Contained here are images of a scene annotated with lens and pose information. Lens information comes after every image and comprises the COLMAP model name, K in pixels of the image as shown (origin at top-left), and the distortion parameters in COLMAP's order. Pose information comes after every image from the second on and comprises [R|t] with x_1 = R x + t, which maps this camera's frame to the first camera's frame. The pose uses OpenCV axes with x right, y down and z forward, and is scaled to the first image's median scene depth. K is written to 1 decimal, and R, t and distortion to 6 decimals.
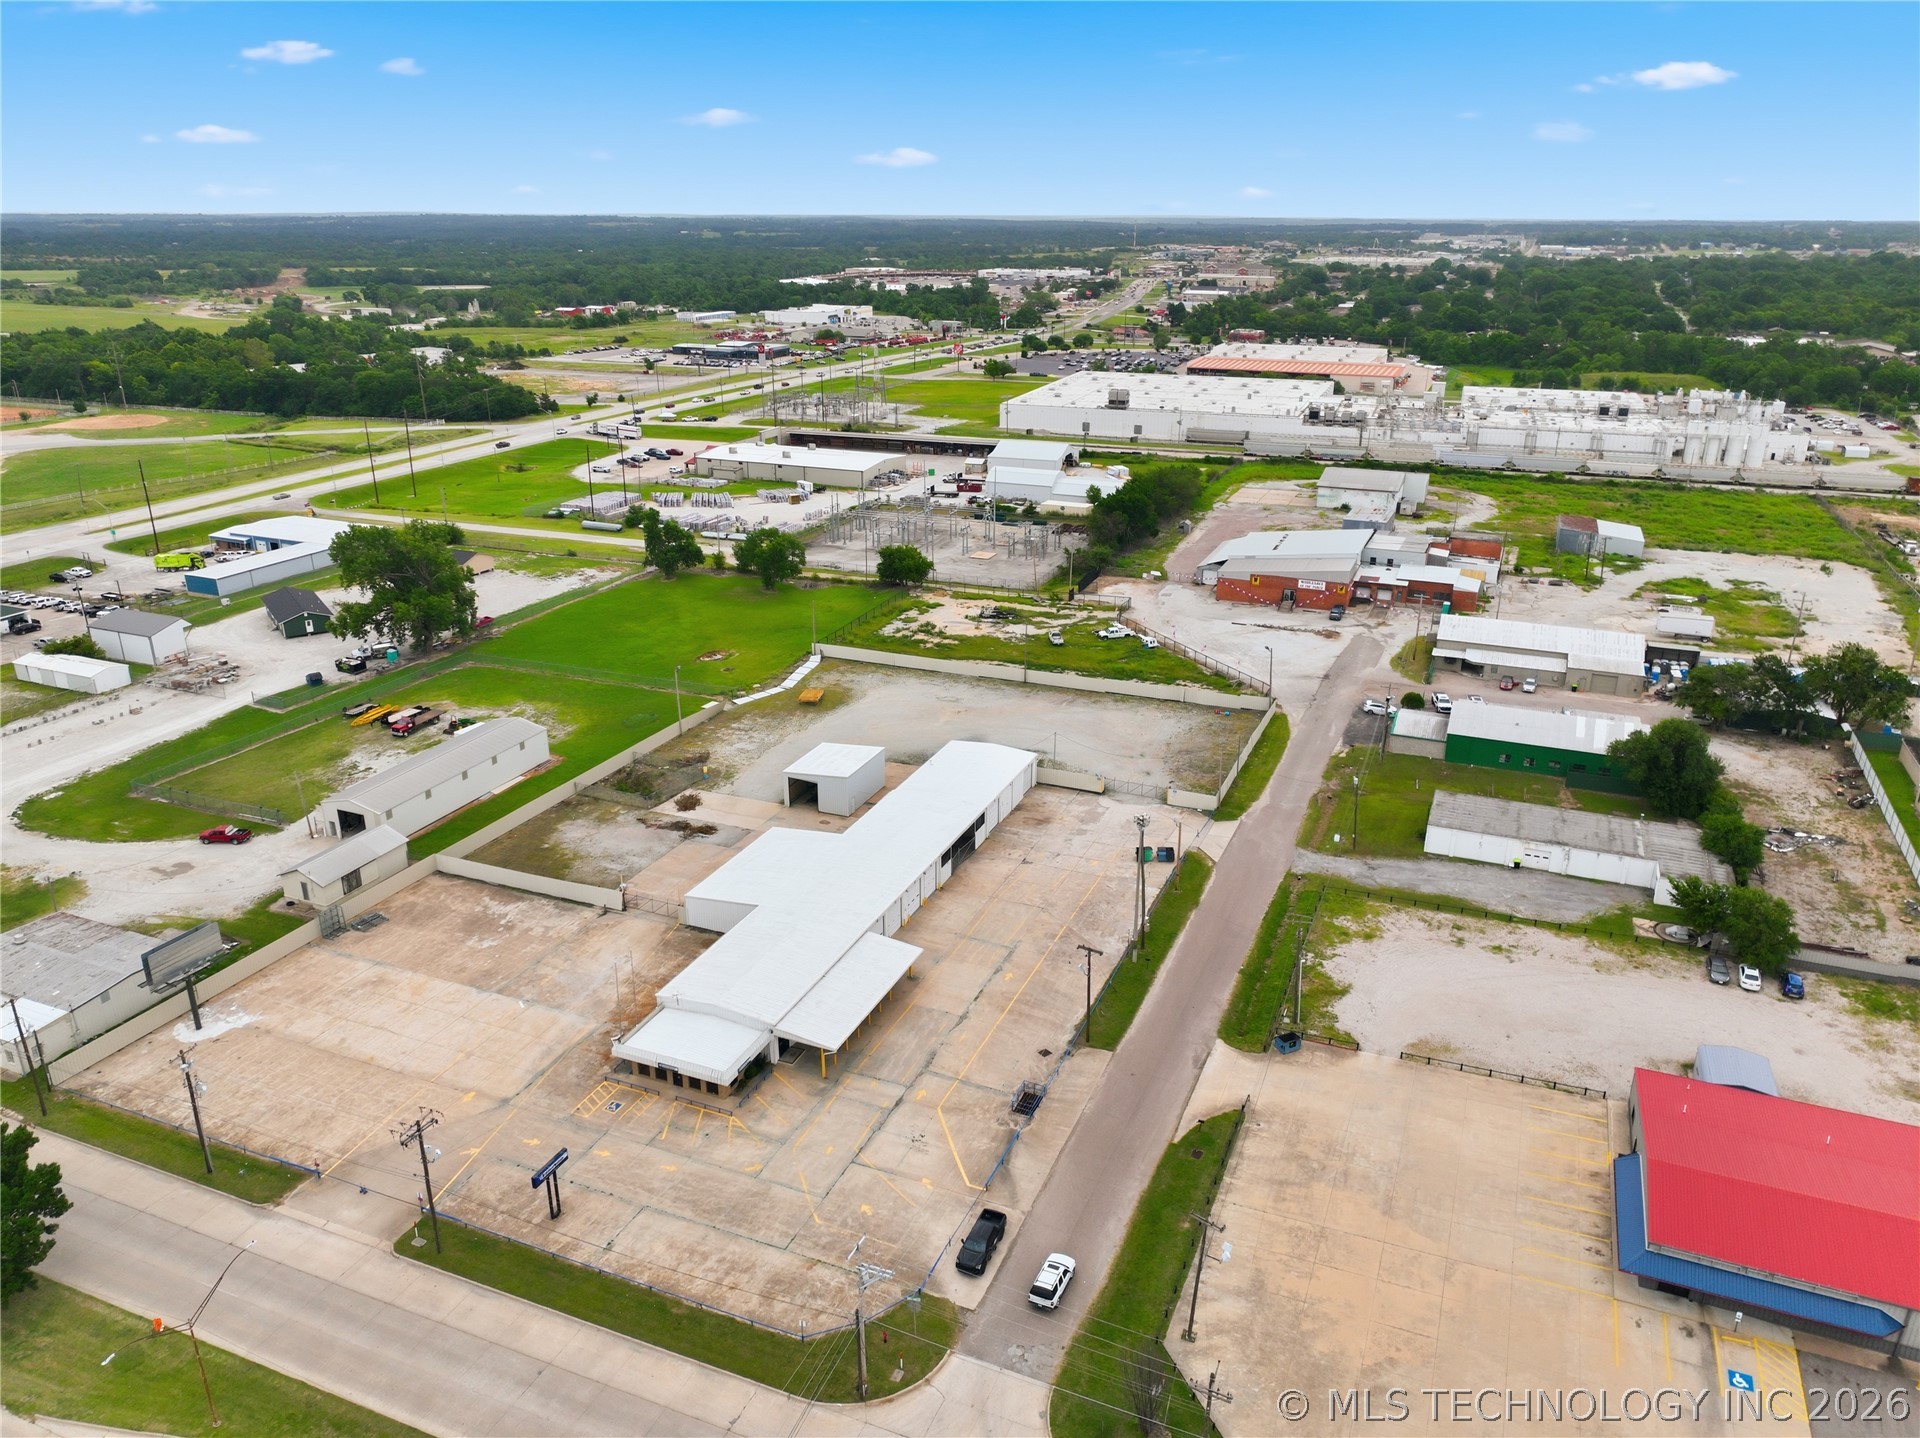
lens RADIAL K [[1352.2, 0, 968.3], [0, 1352.2, 716.1], [0, 0, 1]] dist [0.005786, -0.007360]
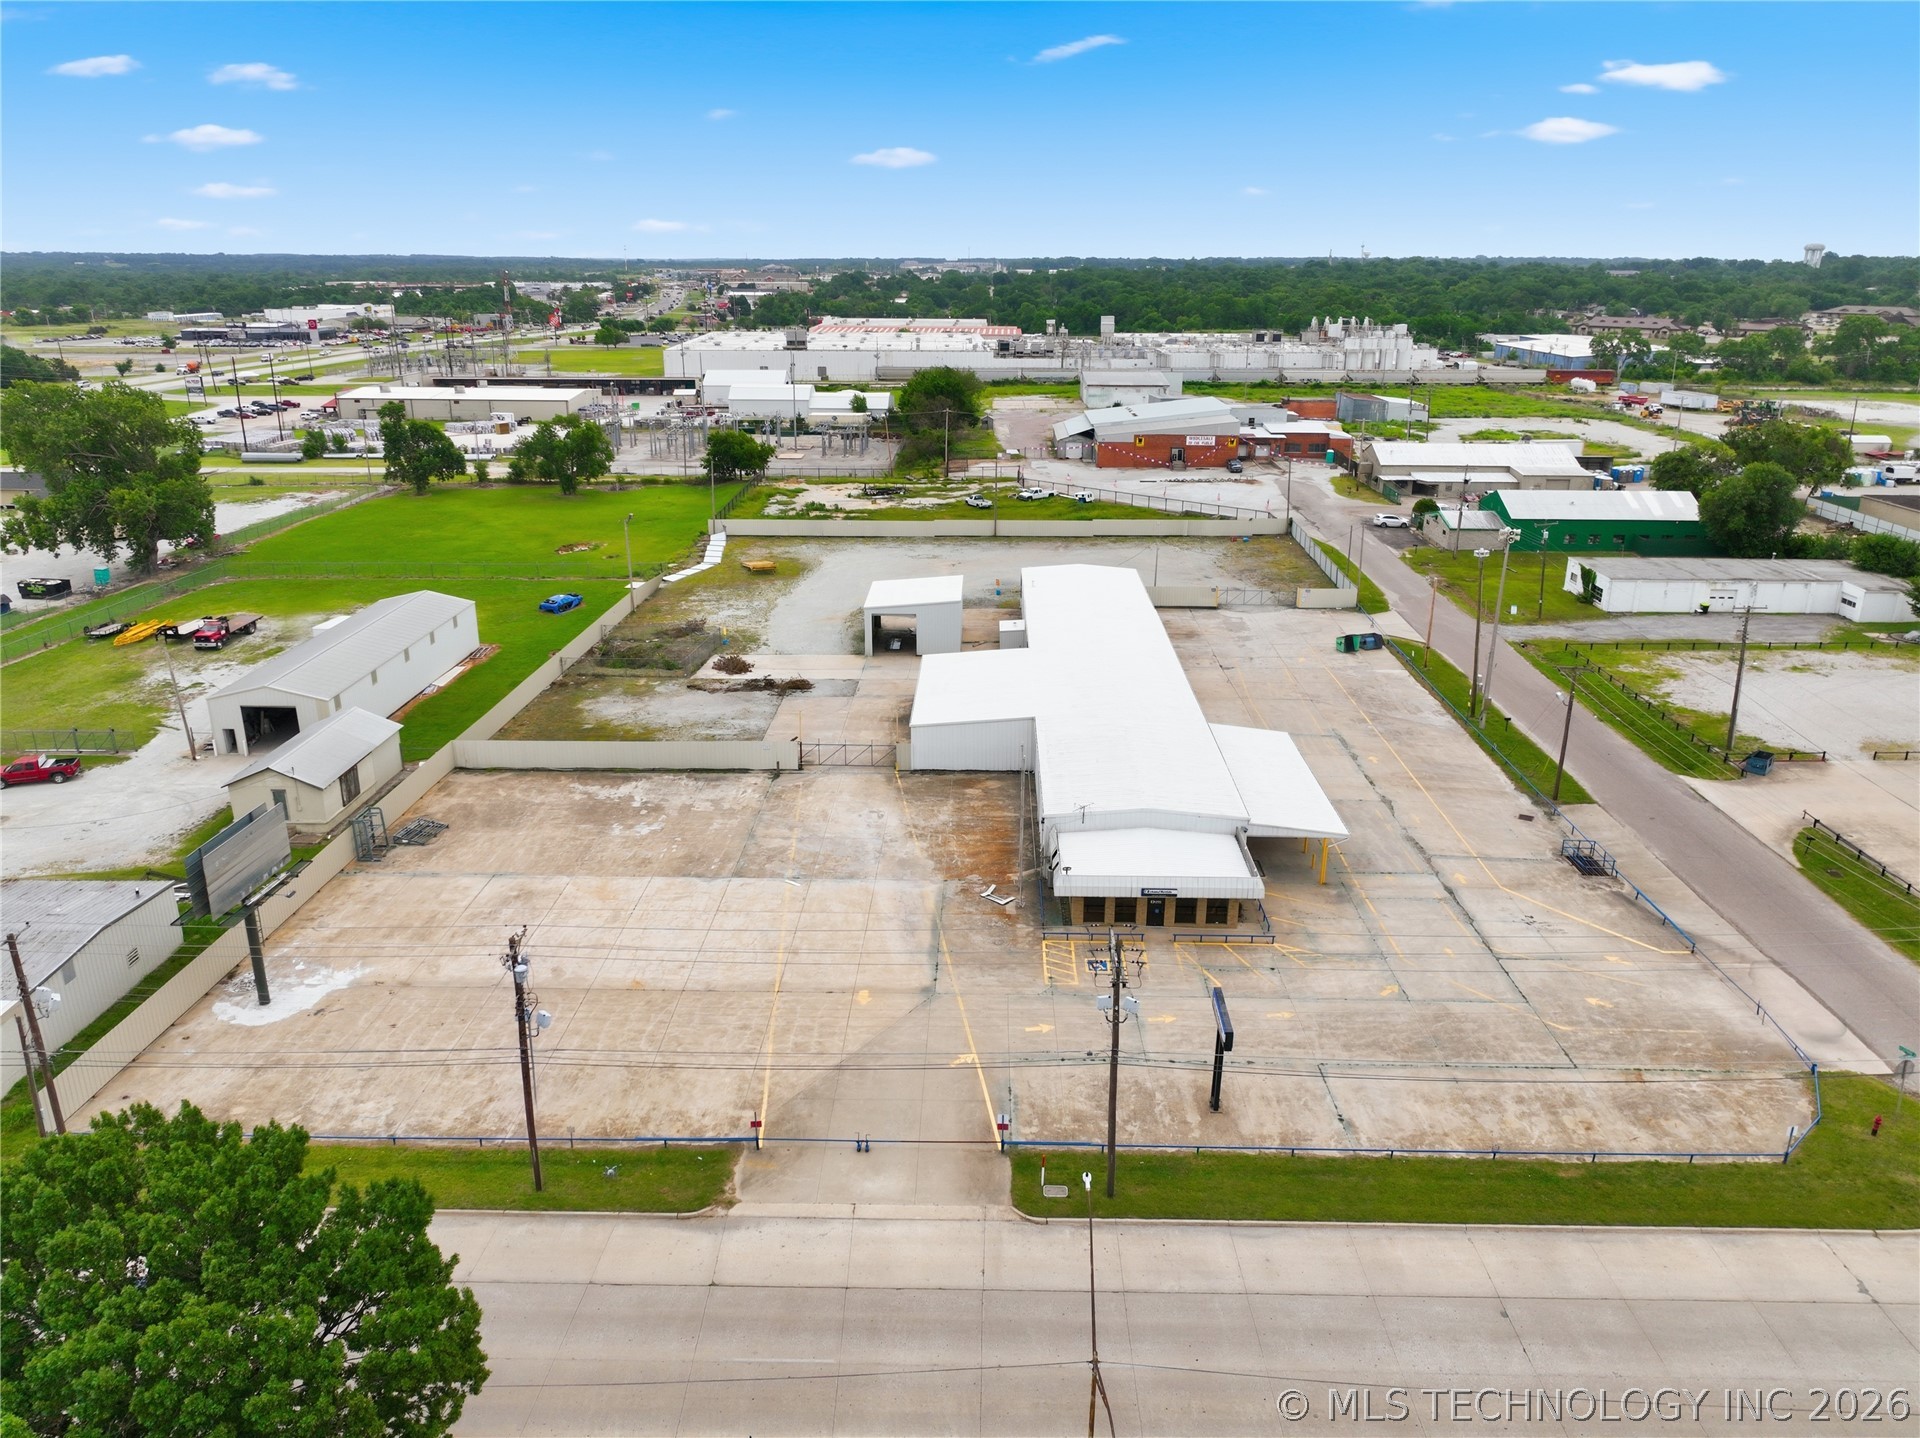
lens RADIAL K [[1352.2, 0, 968.3], [0, 1352.2, 716.1], [0, 0, 1]] dist [0.005786, -0.007360]
pose [[0.930822, -0.114819, 0.346967, -0.346692], [0.124937, 0.992141, -0.006853, 0.111980], [-0.343453, 0.049729, 0.937852, 0.277664]]
